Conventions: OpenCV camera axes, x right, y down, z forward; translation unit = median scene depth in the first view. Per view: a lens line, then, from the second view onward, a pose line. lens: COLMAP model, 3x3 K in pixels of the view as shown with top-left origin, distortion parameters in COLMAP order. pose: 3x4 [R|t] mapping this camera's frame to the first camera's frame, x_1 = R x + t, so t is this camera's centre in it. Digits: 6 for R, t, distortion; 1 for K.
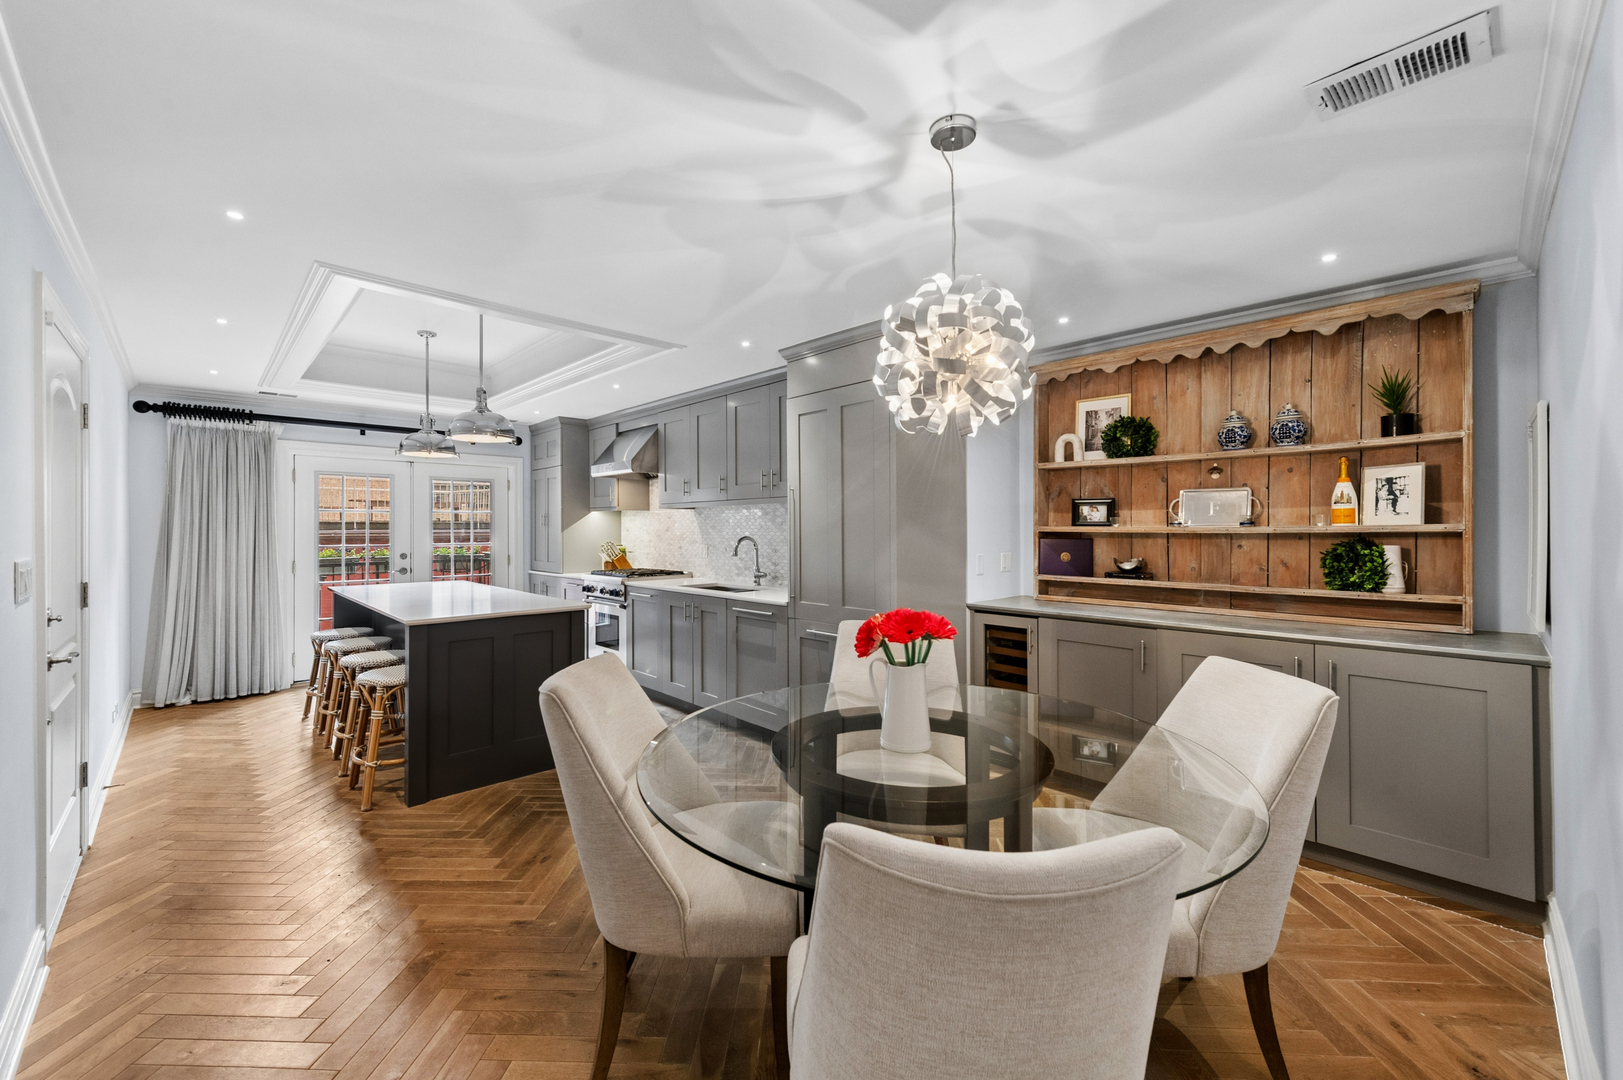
lens RADIAL K [[645.7, 0, 801.9], [0, 645.7, 526.2], [0, 0, 1]] dist [0.009212, -0.000297]
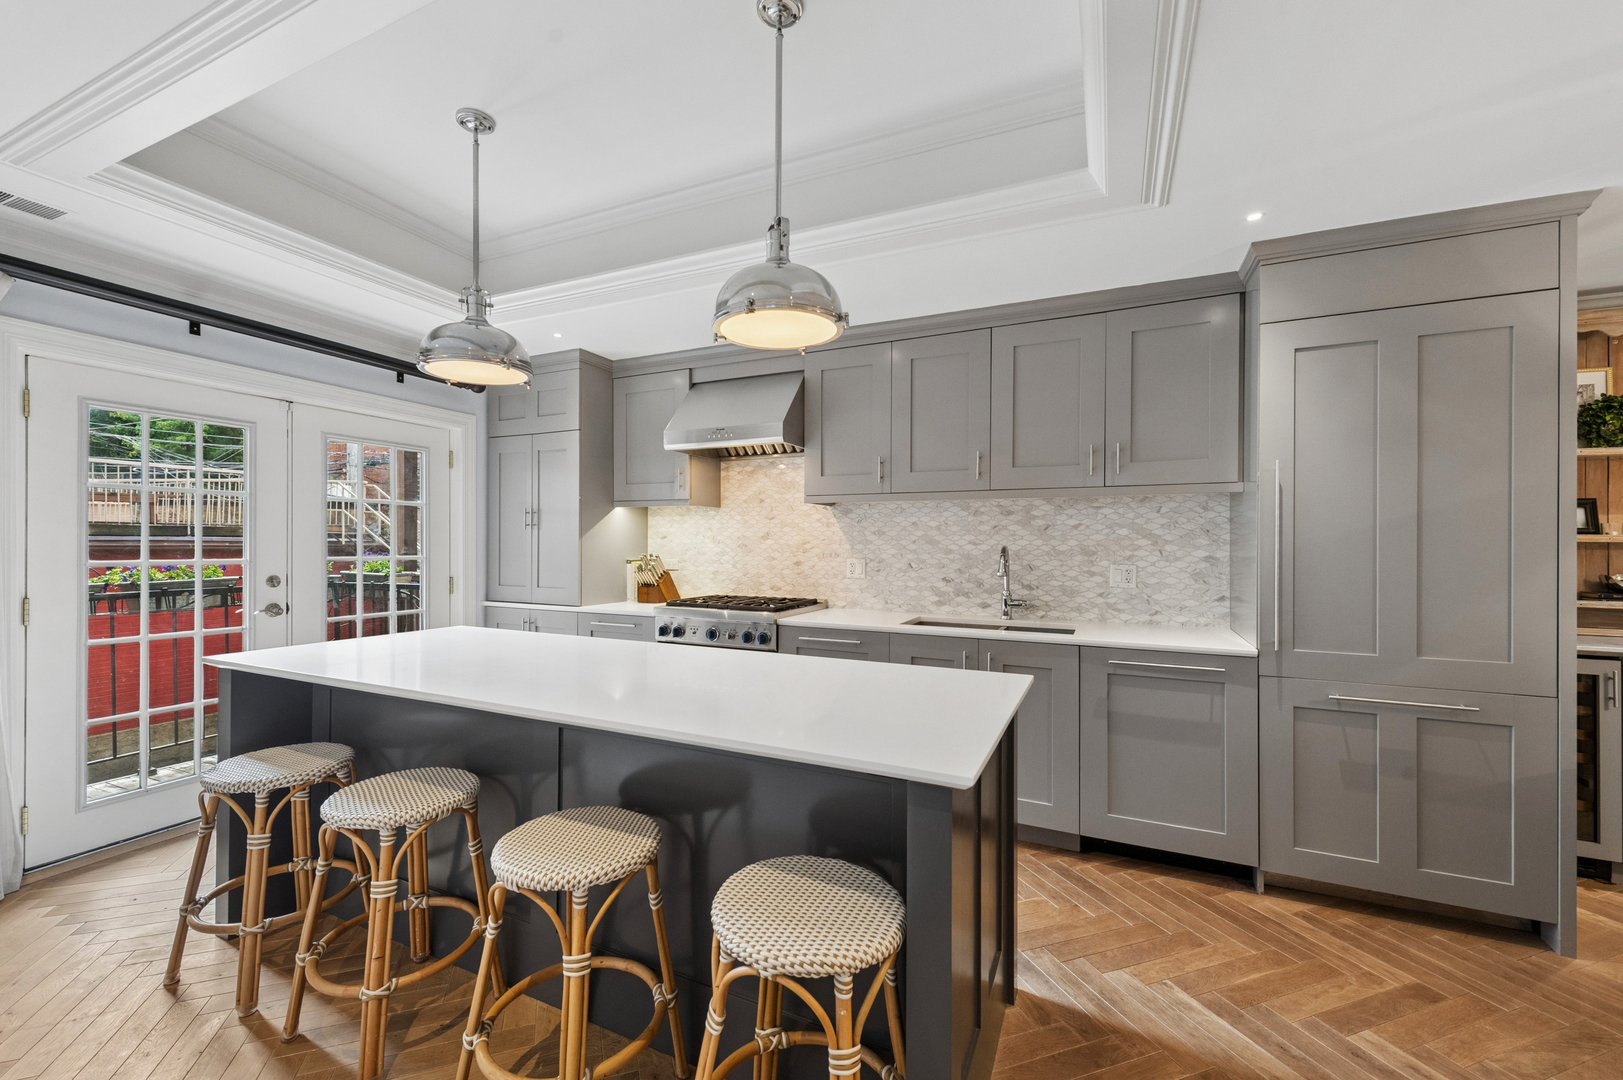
lens RADIAL K [[651.3, 0, 798.8], [0, 651.3, 545.2], [0, 0, 1]] dist [0.007975, -0.000849]
pose [[0.931865, 0.007839, 0.362720, -0.646594], [-0.010119, 0.999939, 0.004388, 0.017441], [-0.362663, -0.007760, 0.931888, 0.556989]]
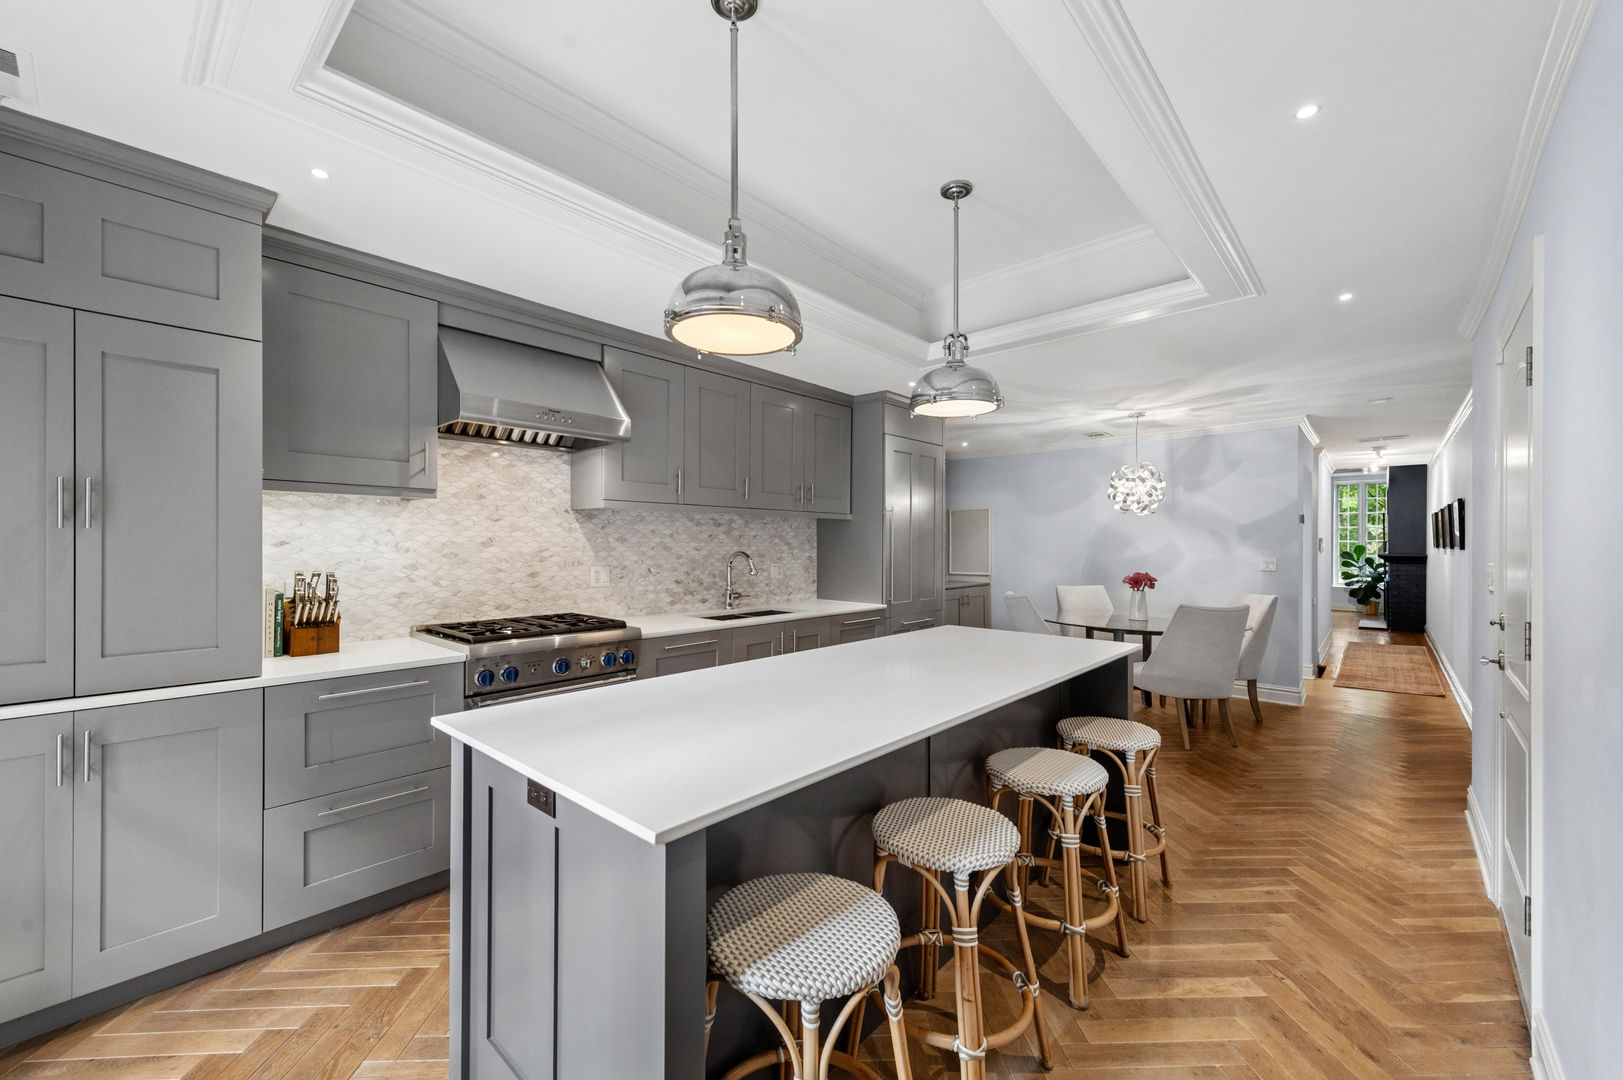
lens RADIAL K [[636.7, 0, 799.5], [0, 636.7, 542.3], [0, 0, 1]] dist [0.002456, -0.000269]
pose [[-0.074623, 0.004930, 0.997200, -1.141265], [-0.008437, 0.999949, -0.005575, 0.009290], [-0.997176, -0.008830, -0.074578, 1.211575]]
